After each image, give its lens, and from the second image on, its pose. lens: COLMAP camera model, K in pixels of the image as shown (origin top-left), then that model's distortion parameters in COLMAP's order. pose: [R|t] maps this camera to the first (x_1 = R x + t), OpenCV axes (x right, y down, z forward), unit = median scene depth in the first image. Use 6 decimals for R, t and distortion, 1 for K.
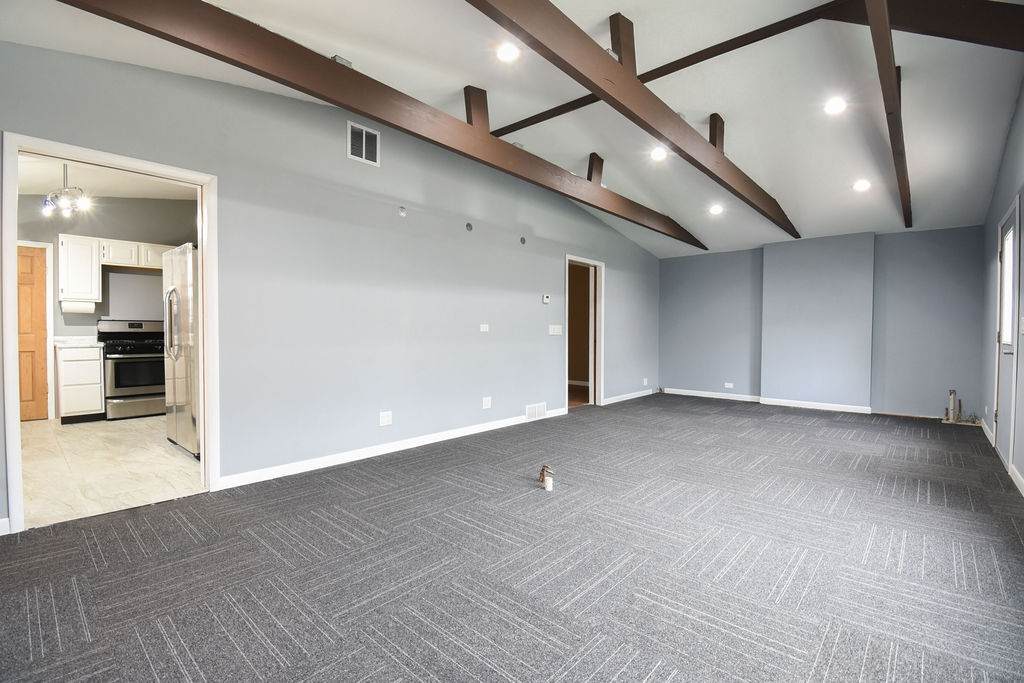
lens RADIAL K [[447.6, 0, 511.2], [0, 447.6, 341.9], [0, 0, 1]] dist [0.020748, -0.027154]
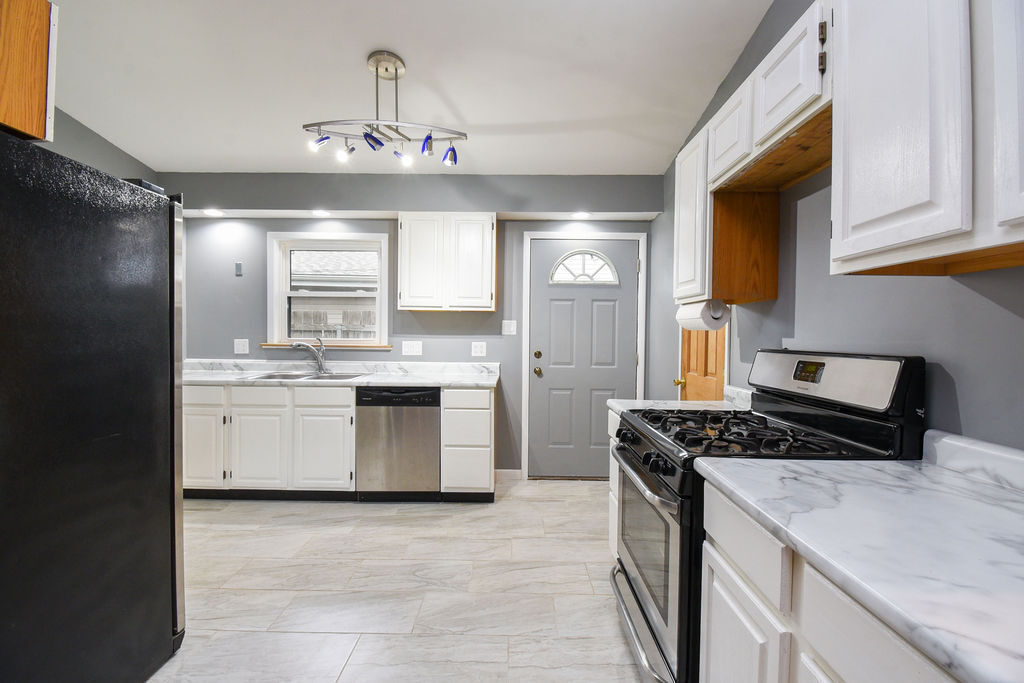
lens RADIAL K [[447.6, 0, 511.2], [0, 447.6, 341.9], [0, 0, 1]] dist [0.020748, -0.027154]
pose [[-0.756545, -0.003284, -0.653934, -0.582300], [-0.030651, 0.999066, 0.030443, -0.063335], [0.653223, 0.043075, -0.755939, 1.209740]]
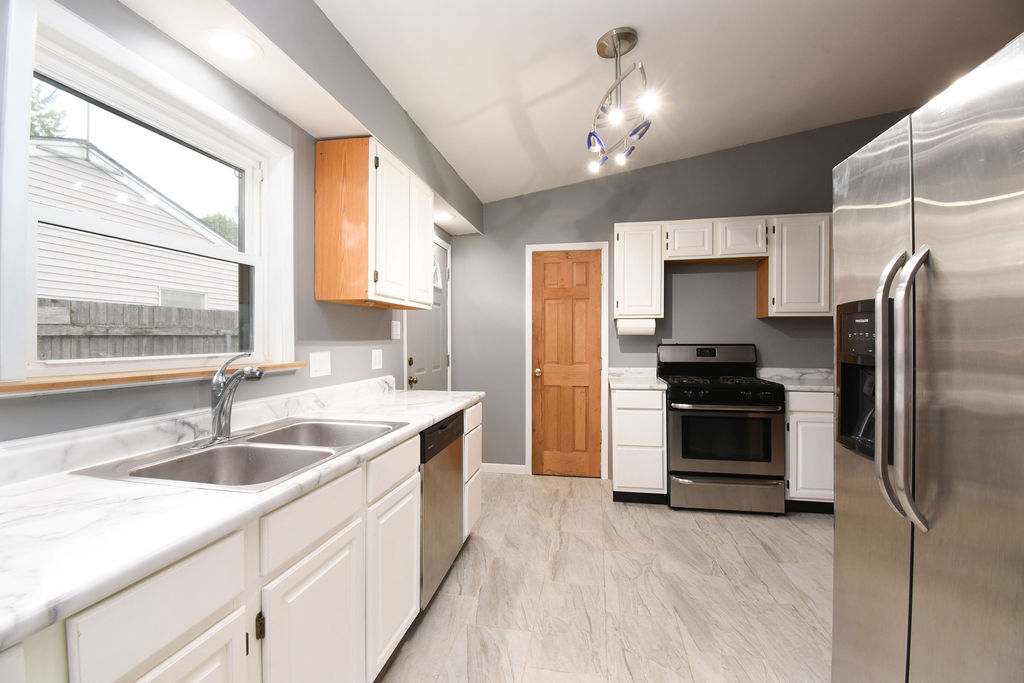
lens RADIAL K [[447.6, 0, 511.2], [0, 447.6, 341.9], [0, 0, 1]] dist [0.020748, -0.027154]
pose [[0.509712, -0.000518, -0.860345, -0.480018], [-0.014659, 0.999849, -0.009286, -0.046031], [0.860220, 0.017345, 0.509628, 0.487746]]
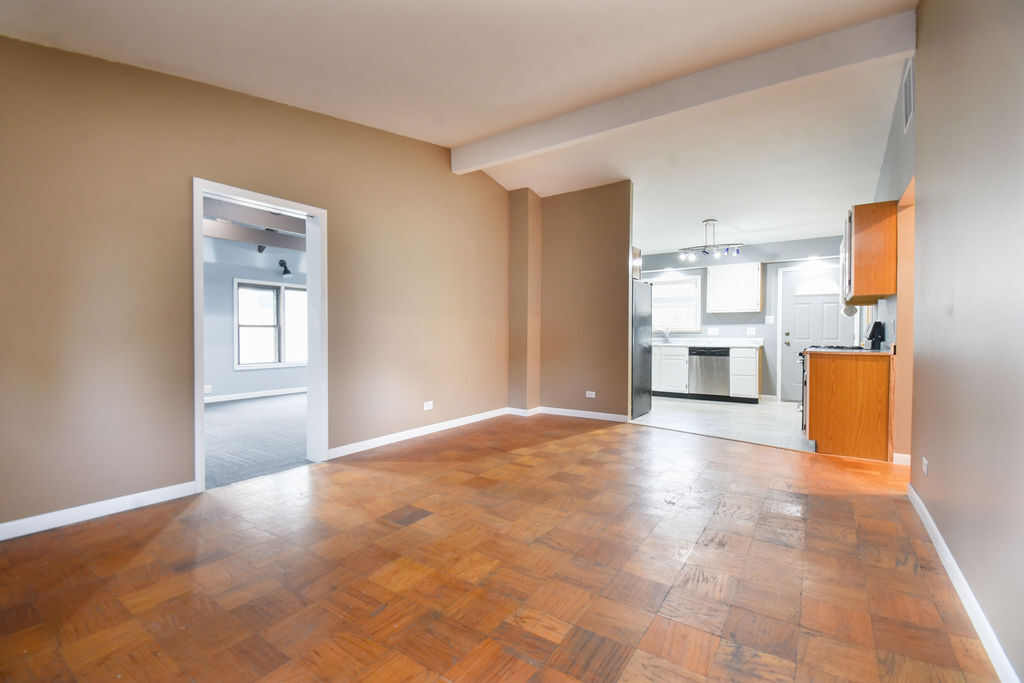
lens RADIAL K [[447.6, 0, 511.2], [0, 447.6, 341.9], [0, 0, 1]] dist [0.020748, -0.027154]
pose [[-0.992082, -0.005557, -0.125466, -0.100173], [-0.010614, 0.999156, 0.039675, -0.042776], [0.125139, 0.040693, -0.991304, 1.923464]]
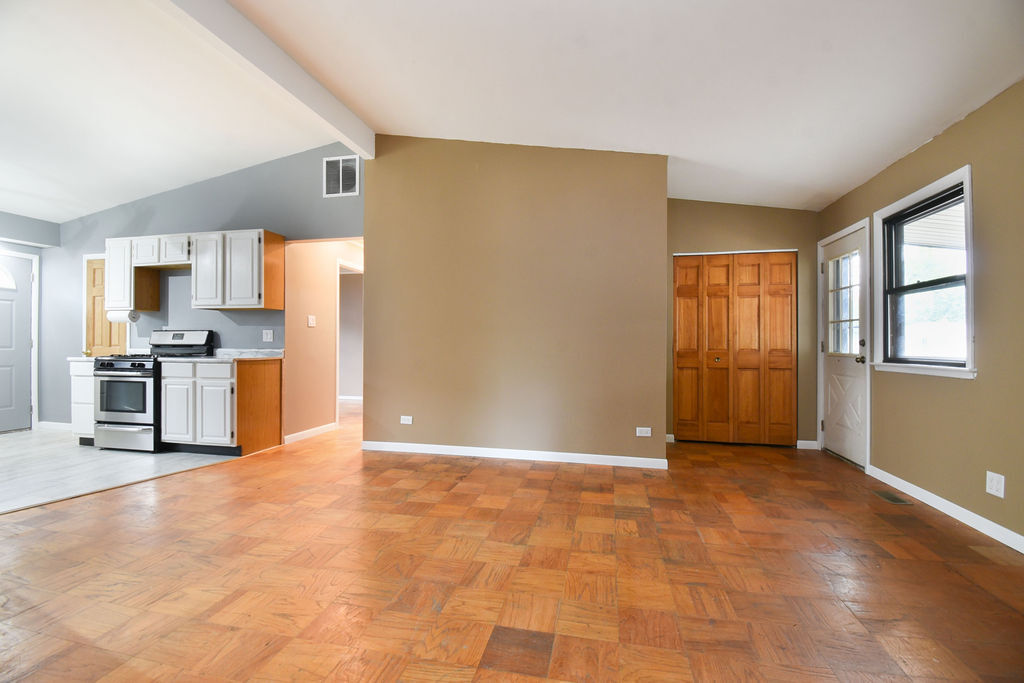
lens RADIAL K [[447.6, 0, 511.2], [0, 447.6, 341.9], [0, 0, 1]] dist [0.020748, -0.027154]
pose [[0.491068, -0.006034, -0.871100, 0.212456], [-0.020002, 0.999634, -0.018200, -0.026024], [0.870892, 0.026361, 0.490768, 1.256374]]
